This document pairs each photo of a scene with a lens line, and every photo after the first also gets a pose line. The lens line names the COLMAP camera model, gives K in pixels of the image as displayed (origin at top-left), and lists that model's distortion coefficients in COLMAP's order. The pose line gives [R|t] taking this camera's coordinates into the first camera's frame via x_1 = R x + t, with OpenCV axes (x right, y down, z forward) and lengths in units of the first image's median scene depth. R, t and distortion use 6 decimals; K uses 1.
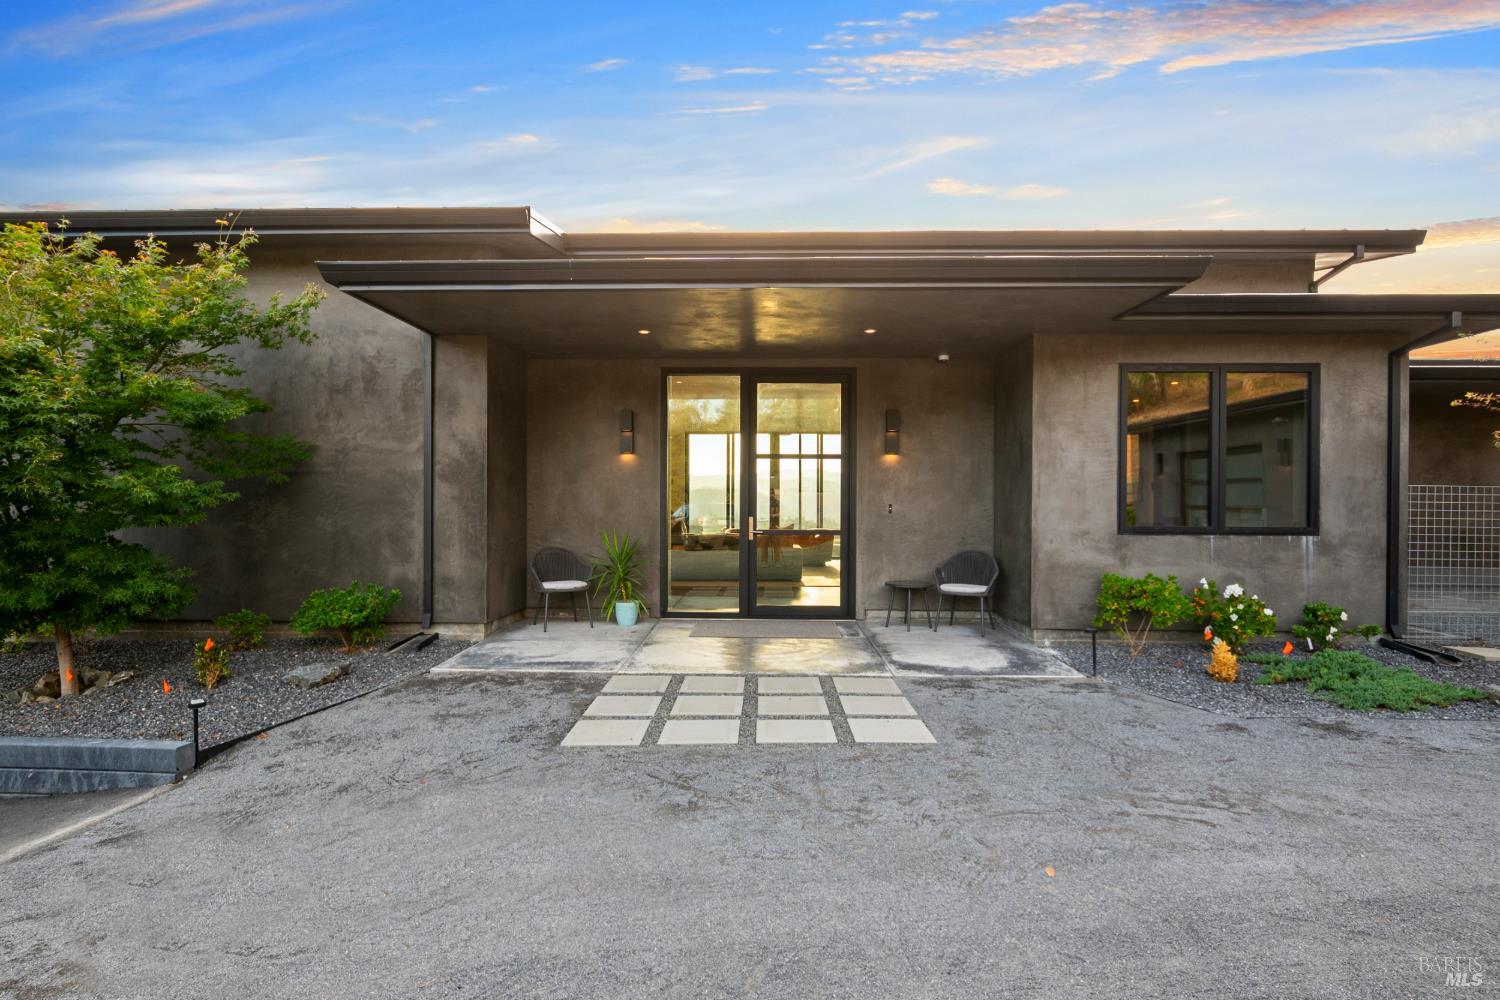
lens RADIAL K [[756.3, 0, 749.5], [0, 756.3, 506.5], [0, 0, 1]] dist [0.002447, 0.000523]
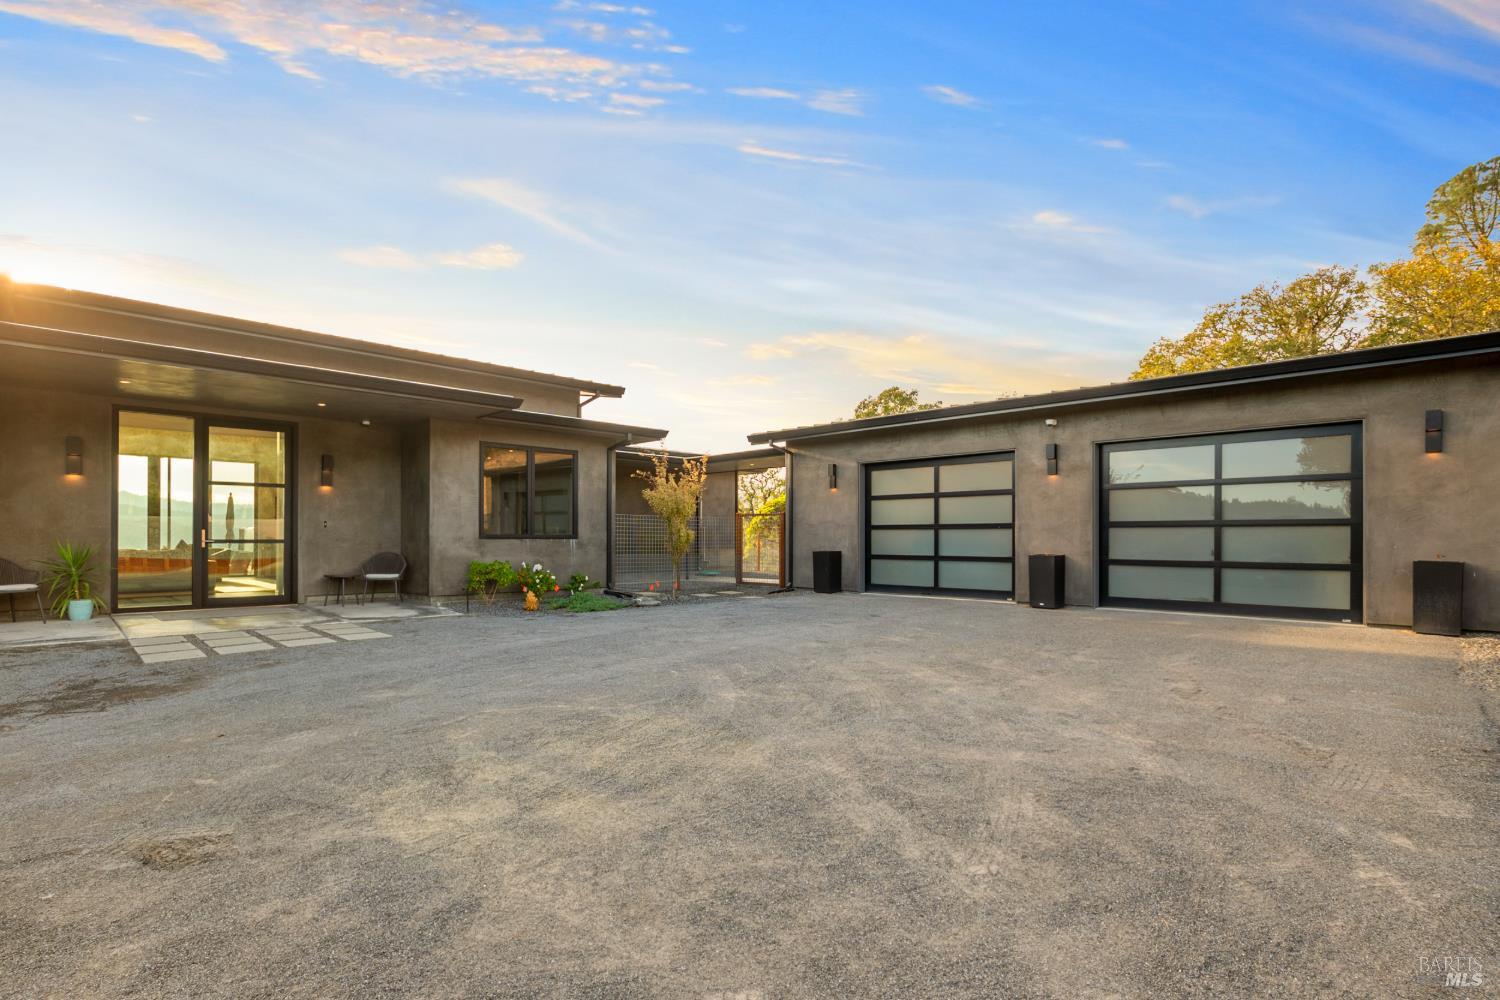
lens RADIAL K [[721.2, 0, 750.5], [0, 721.2, 535.2], [0, 0, 1]] dist [0.001040, 0.000053]
pose [[0.680072, -0.002009, 0.733142, -0.301405], [0.002845, 0.999996, 0.000101, 0.029413], [-0.733140, 0.002018, 0.680075, -0.579415]]
